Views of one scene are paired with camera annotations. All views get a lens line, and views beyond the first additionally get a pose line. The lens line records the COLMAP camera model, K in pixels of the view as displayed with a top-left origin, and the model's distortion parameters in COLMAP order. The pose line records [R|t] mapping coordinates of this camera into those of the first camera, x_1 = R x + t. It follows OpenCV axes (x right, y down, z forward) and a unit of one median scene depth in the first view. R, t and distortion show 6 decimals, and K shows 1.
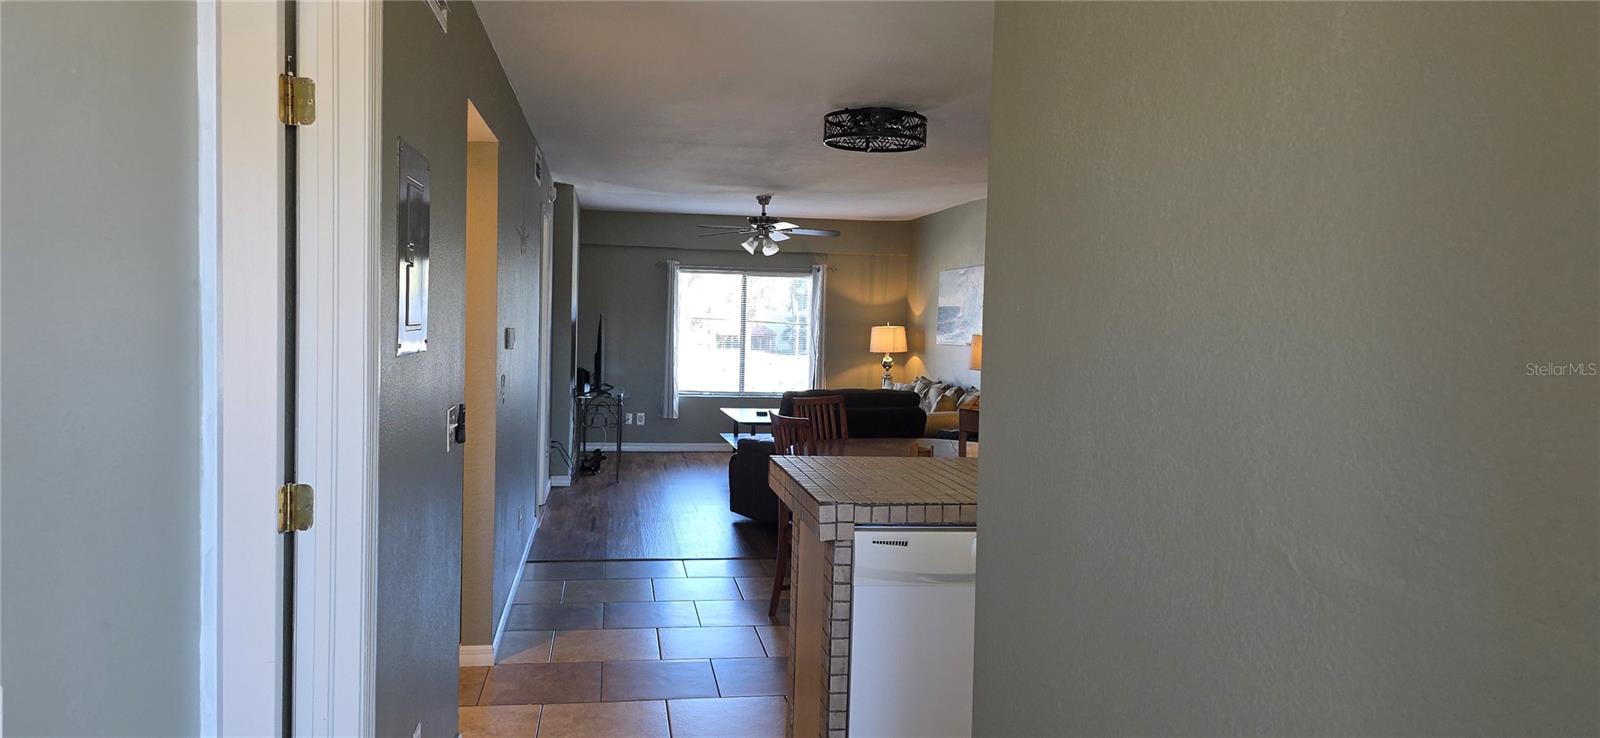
lens RADIAL K [[1050.2, 0, 792.0], [0, 1050.2, 360.8], [0, 0, 1]] dist [0.077897, -0.077771]
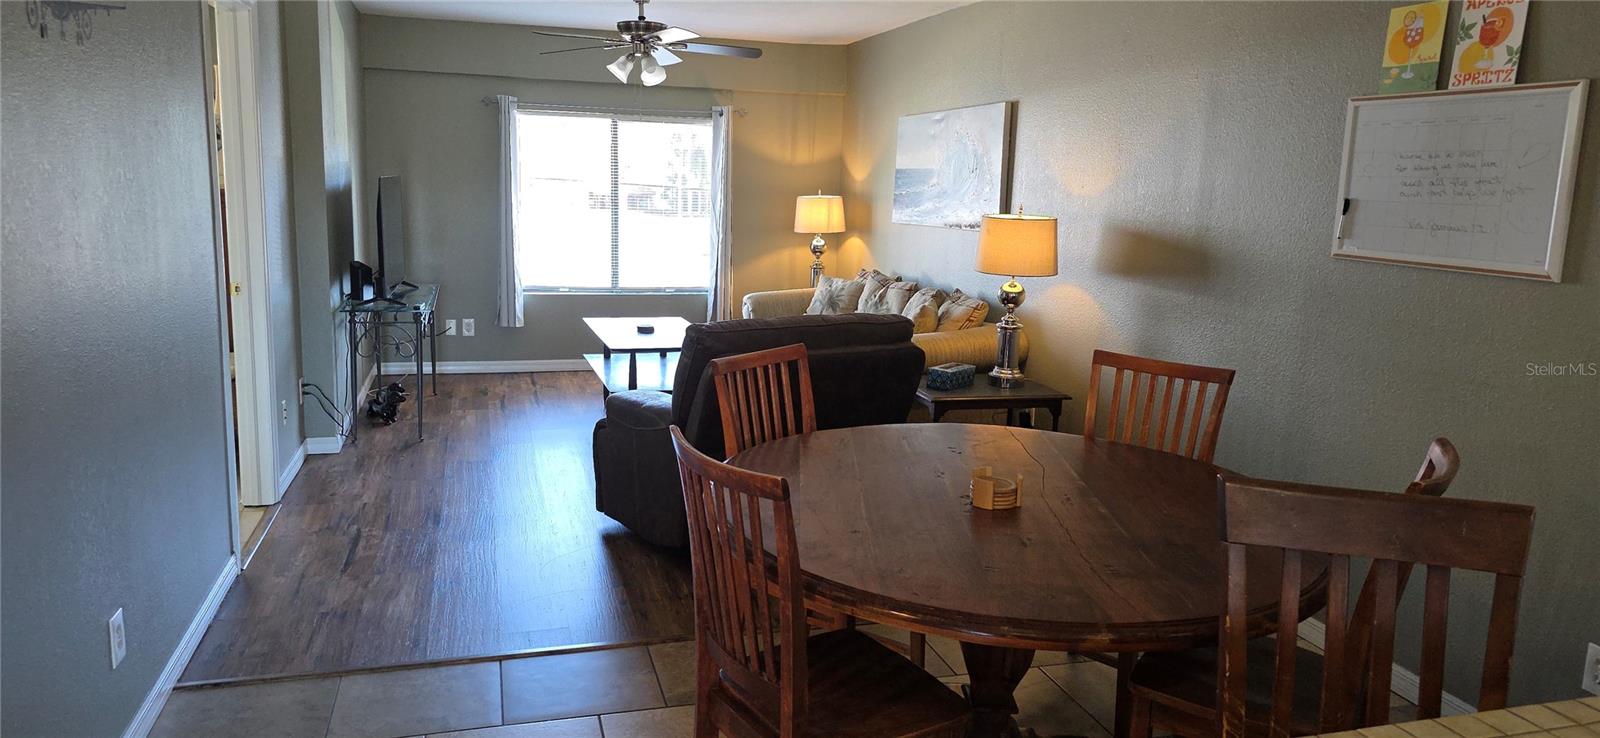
lens RADIAL K [[1050.2, 0, 792.0], [0, 1050.2, 360.8], [0, 0, 1]] dist [0.077897, -0.077771]
pose [[0.993474, -0.013634, 0.113241, -0.010212], [-0.001603, 0.991063, 0.133386, -0.017367], [-0.114048, -0.132697, 0.984573, 0.286616]]
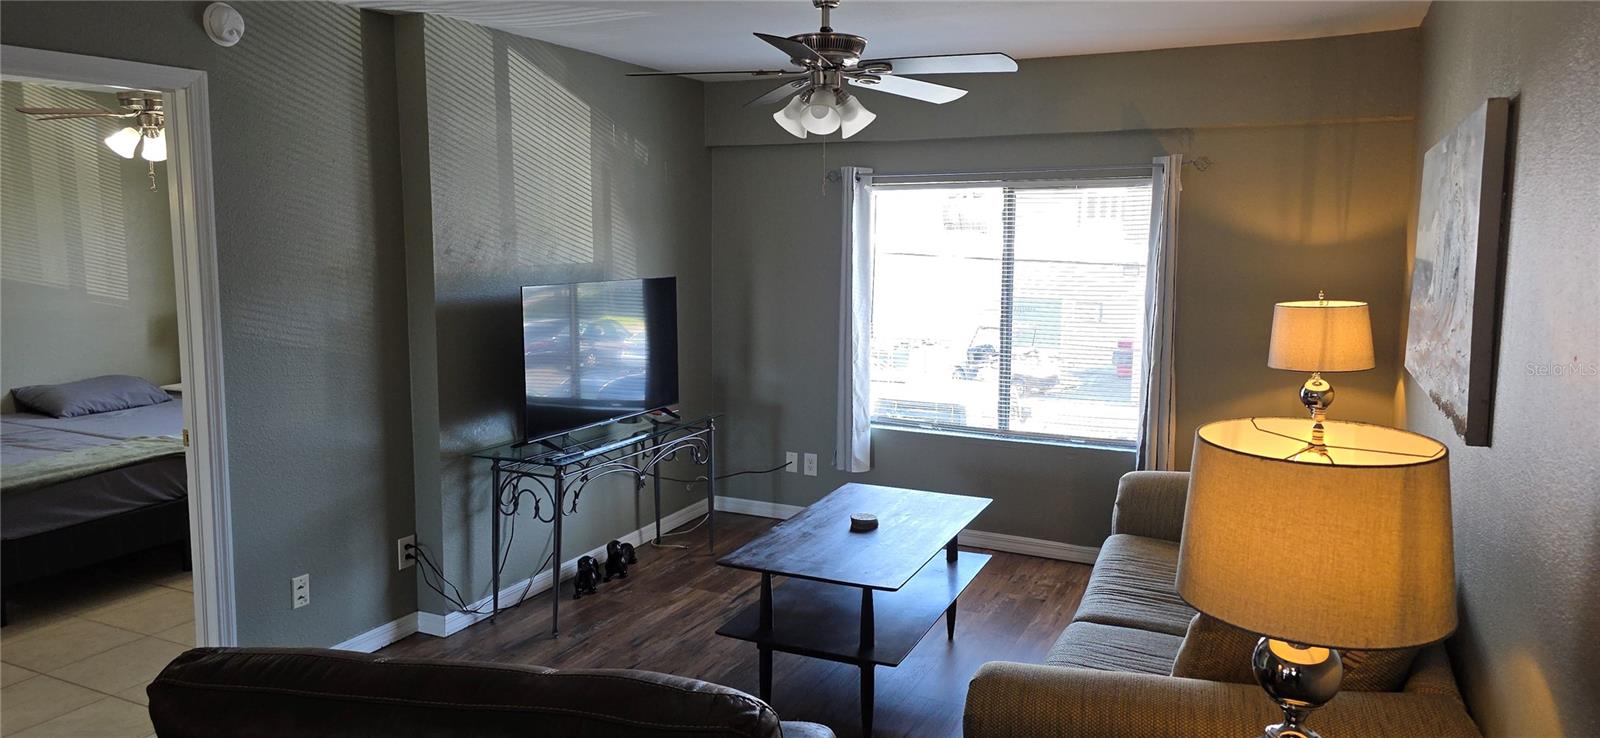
lens RADIAL K [[1050.2, 0, 792.0], [0, 1050.2, 360.8], [0, 0, 1]] dist [0.077897, -0.077771]
pose [[0.809756, 0.050550, -0.584585, 0.168398], [-0.007480, 0.997091, 0.075859, -0.040649], [0.586719, -0.057054, 0.807778, 0.571989]]
